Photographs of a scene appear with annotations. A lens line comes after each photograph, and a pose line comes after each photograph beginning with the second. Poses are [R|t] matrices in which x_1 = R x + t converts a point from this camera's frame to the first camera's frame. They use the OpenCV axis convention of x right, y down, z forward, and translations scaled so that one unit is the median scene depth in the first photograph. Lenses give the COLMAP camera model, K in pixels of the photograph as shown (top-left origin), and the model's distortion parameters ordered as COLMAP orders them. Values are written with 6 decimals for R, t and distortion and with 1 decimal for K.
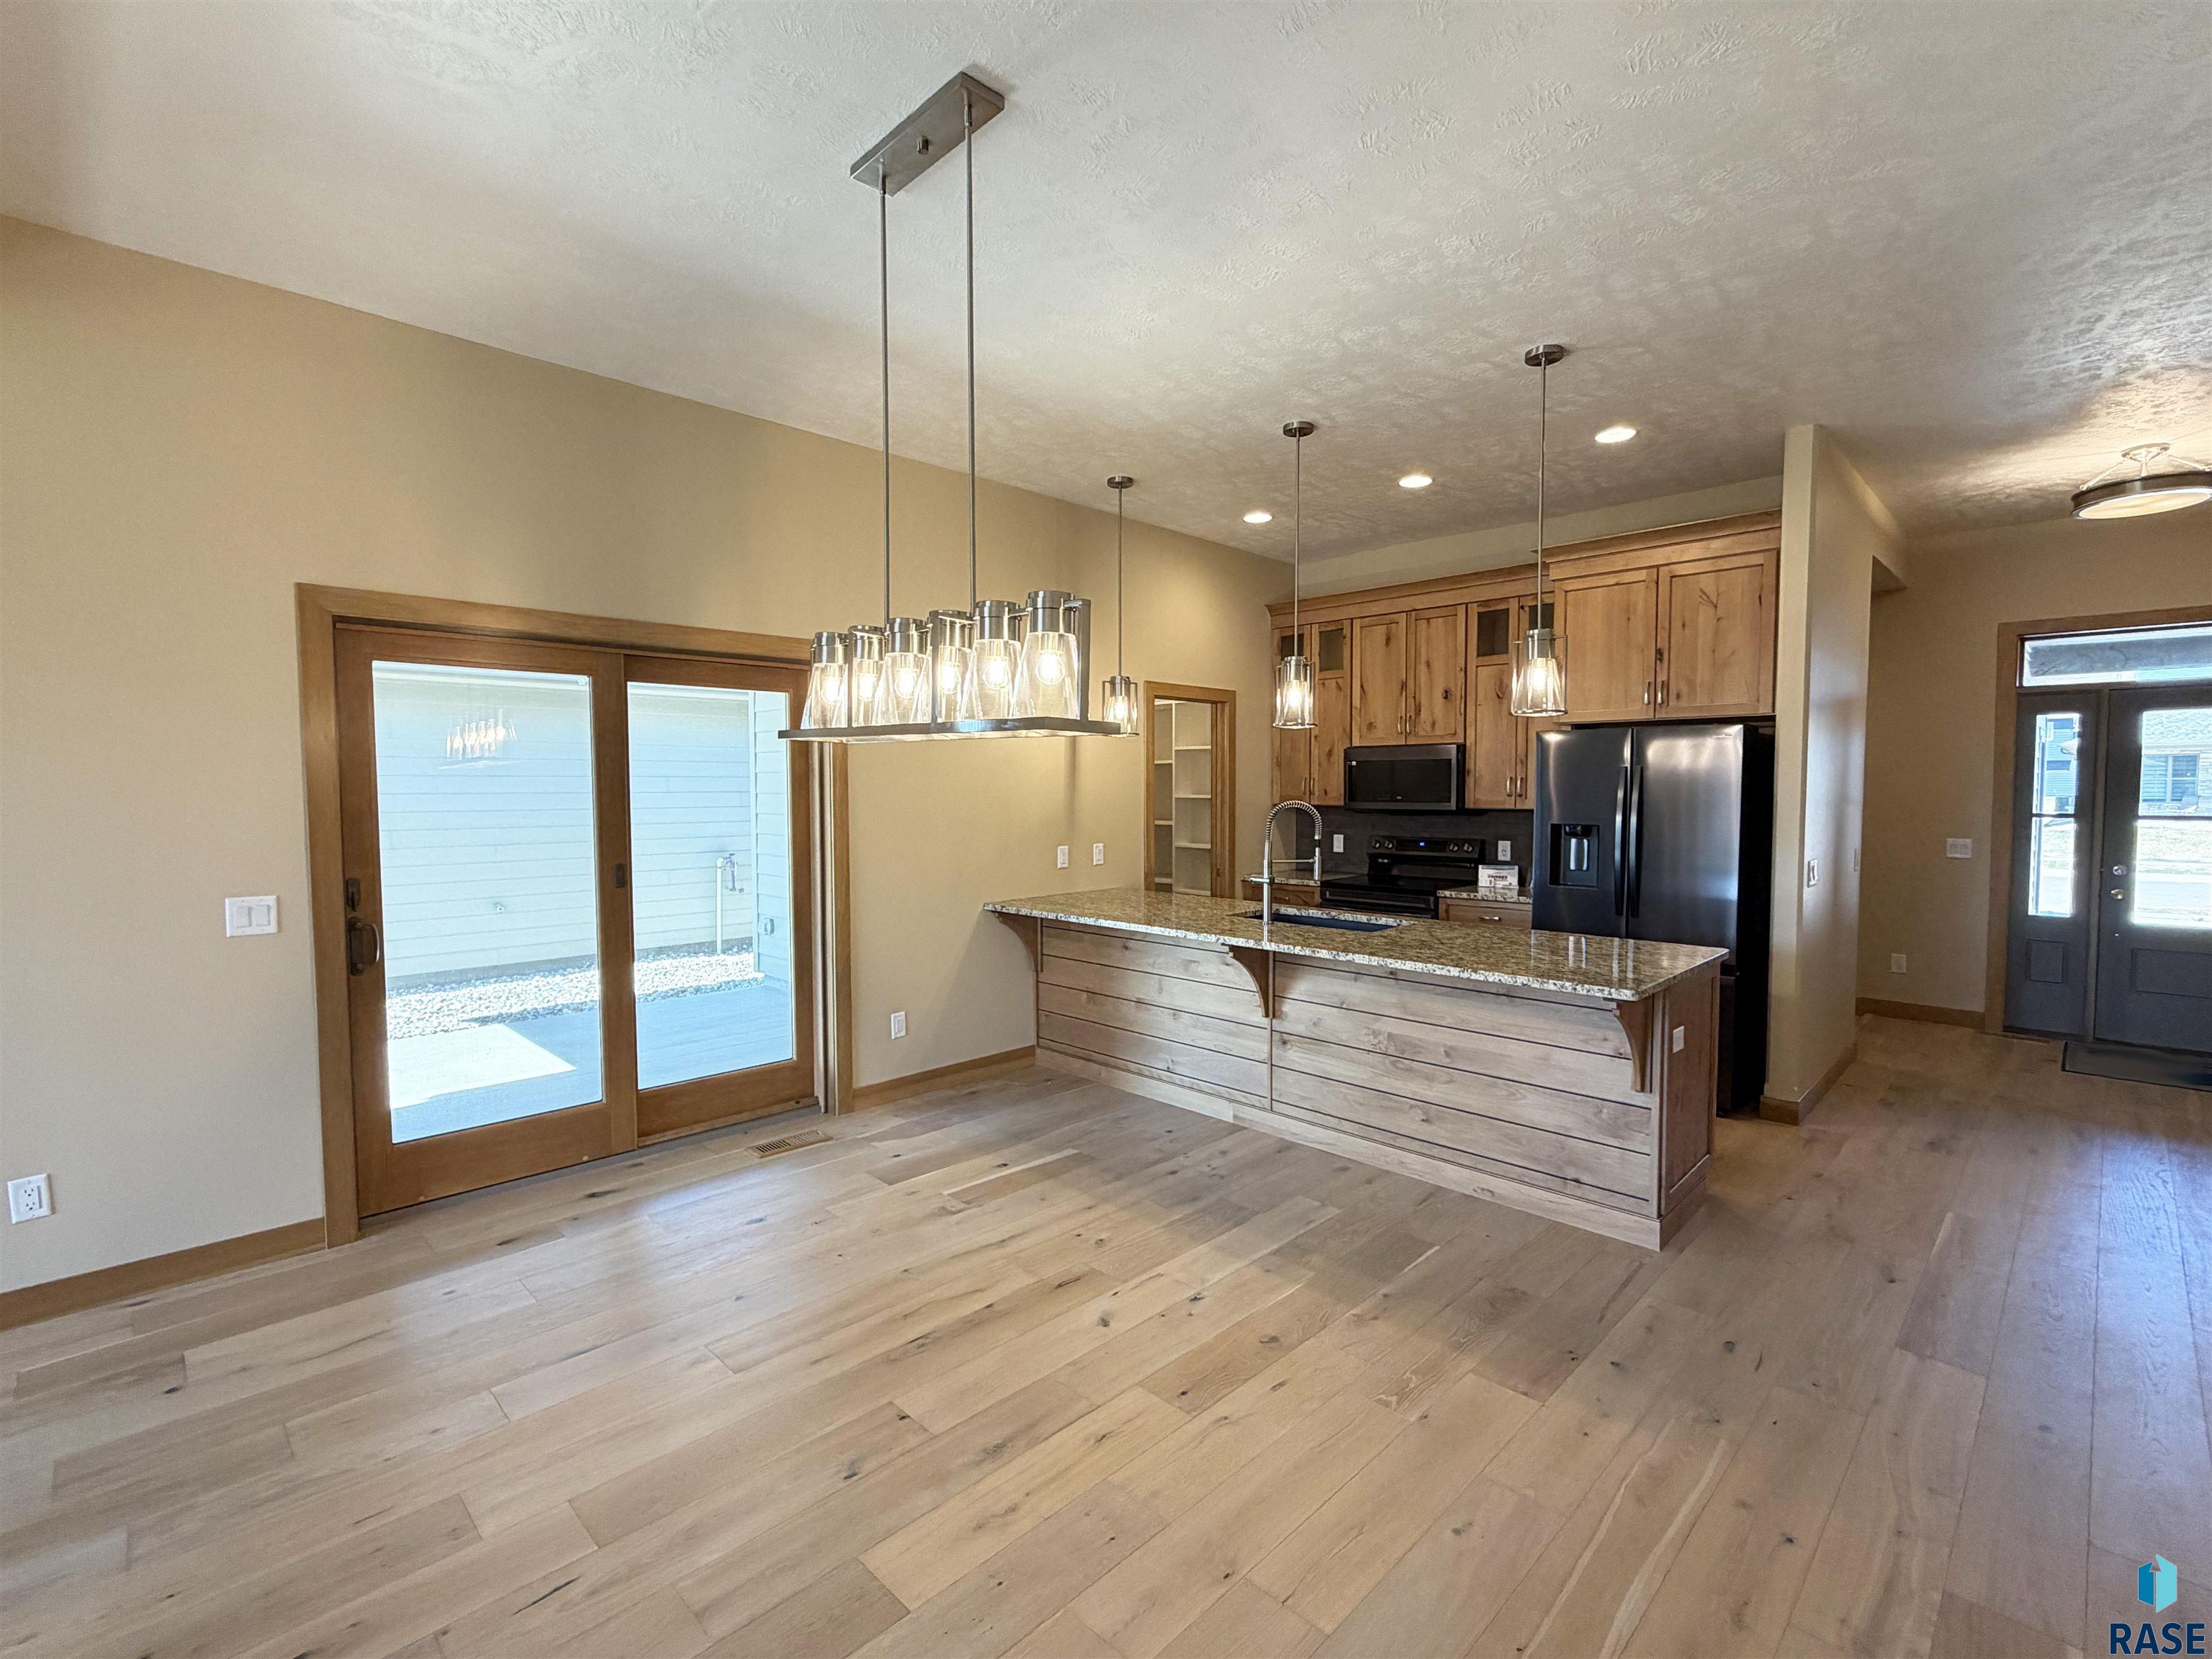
lens RADIAL K [[980.1, 0, 1106.0], [0, 980.1, 829.5], [0, 0, 1]] dist [-0.000538, -0.000173]
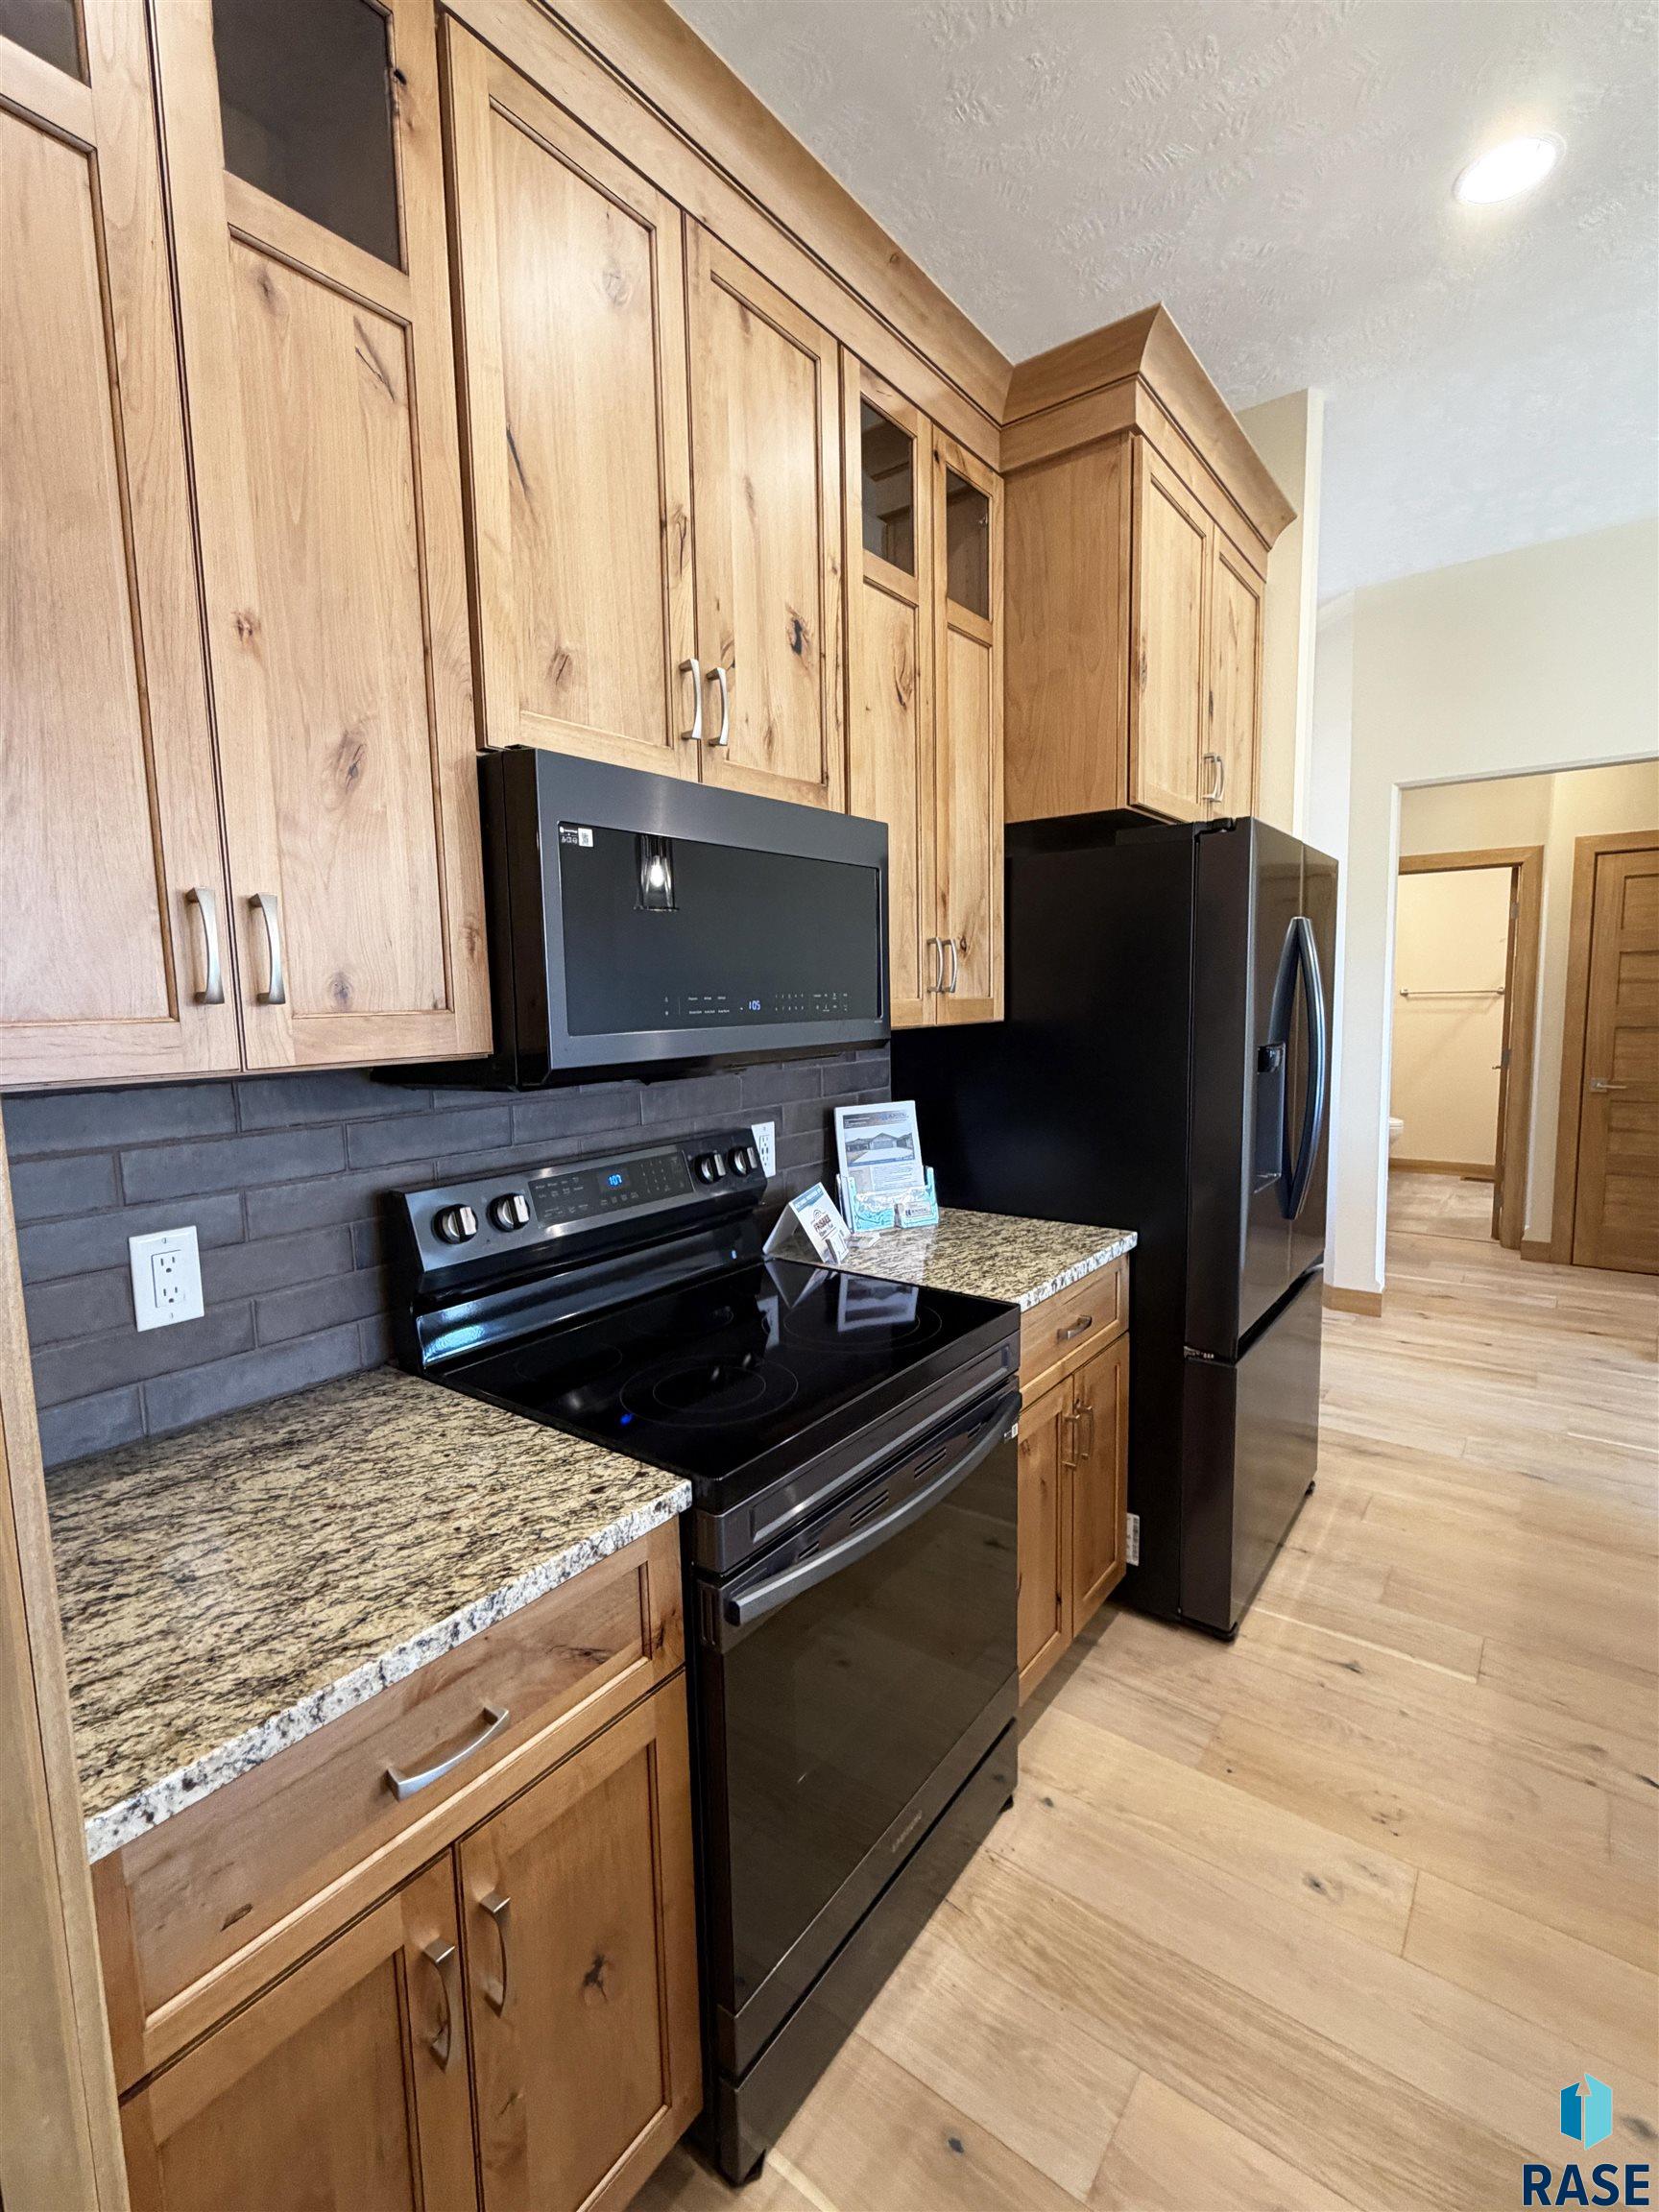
lens RADIAL K [[980.1, 0, 829.5], [0, 980.1, 1106.0], [0, 0, 1]] dist [-0.000538, -0.000173]
pose [[-0.126109, -0.105285, 0.986413, 0.062270], [0.068579, 0.991048, 0.114547, -0.042555], [-0.989643, 0.082093, -0.117760, 1.262273]]
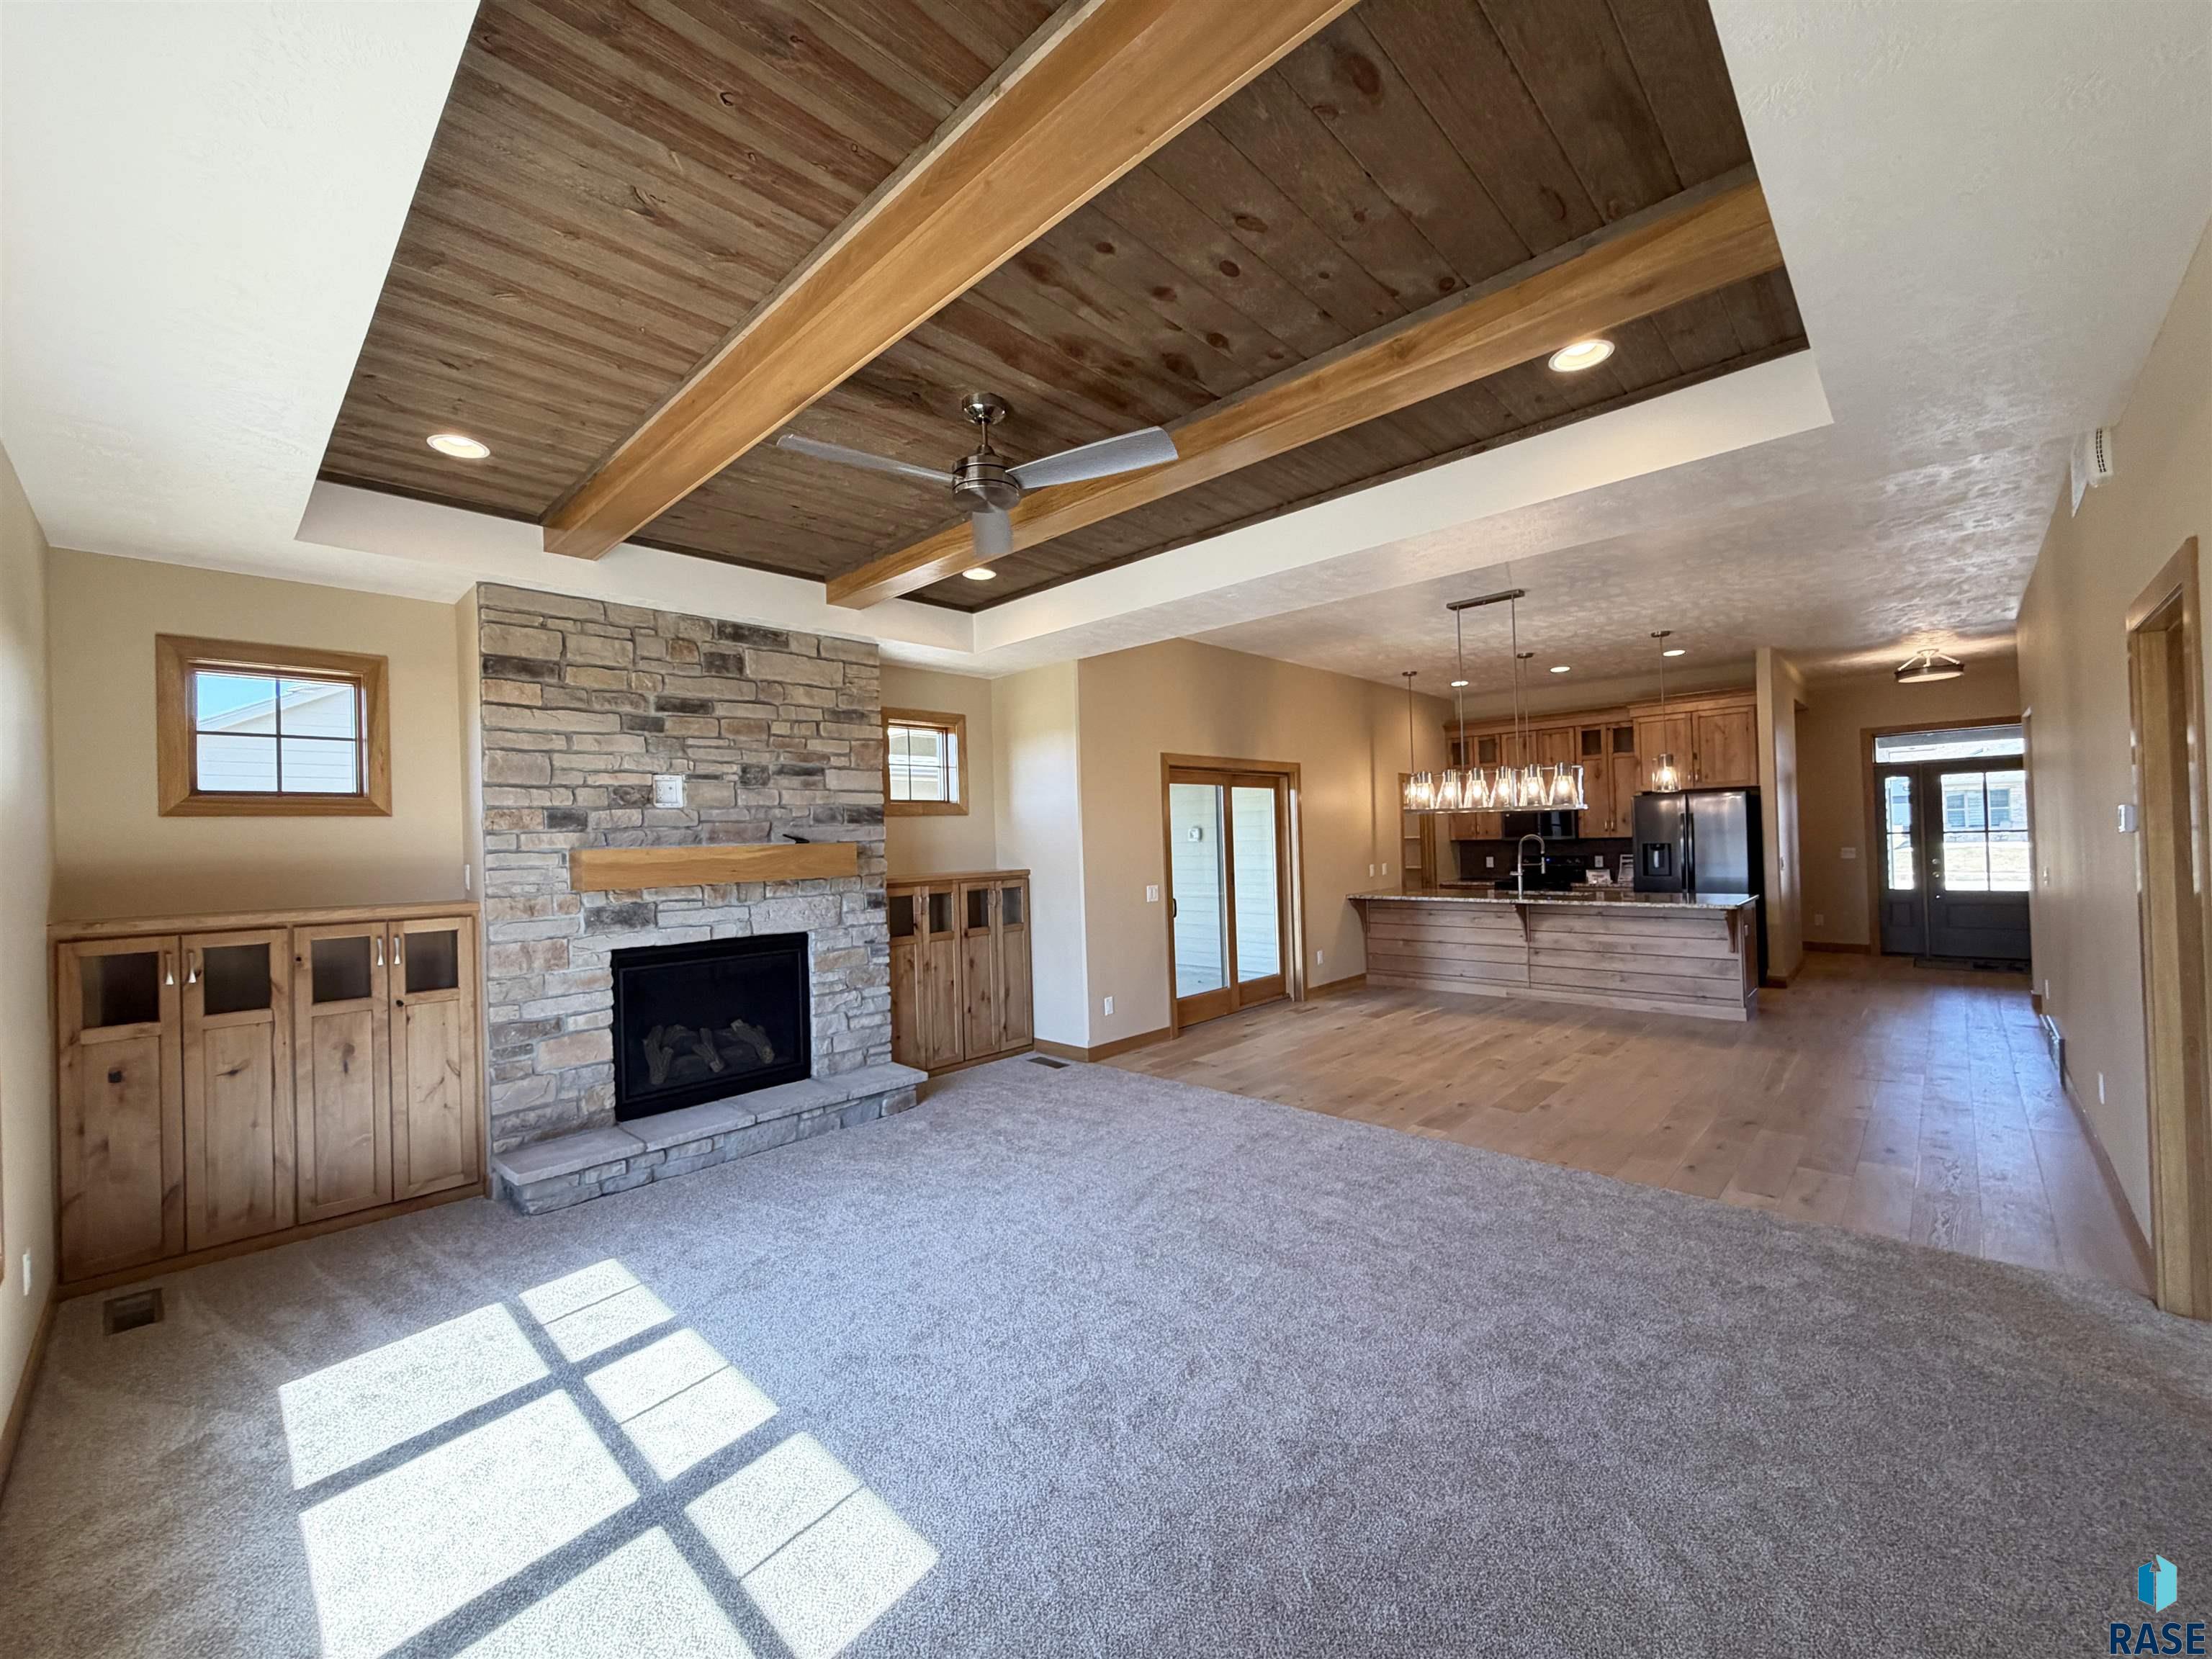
lens RADIAL K [[860.1, 0, 1106.0], [0, 860.1, 829.5], [0, 0, 1]] dist [0.001632, 0.000134]
pose [[0.999311, -0.028585, 0.023690, -0.653969], [0.029853, 0.998038, -0.055037, 0.028218], [-0.022070, 0.055706, 0.998203, -0.682218]]
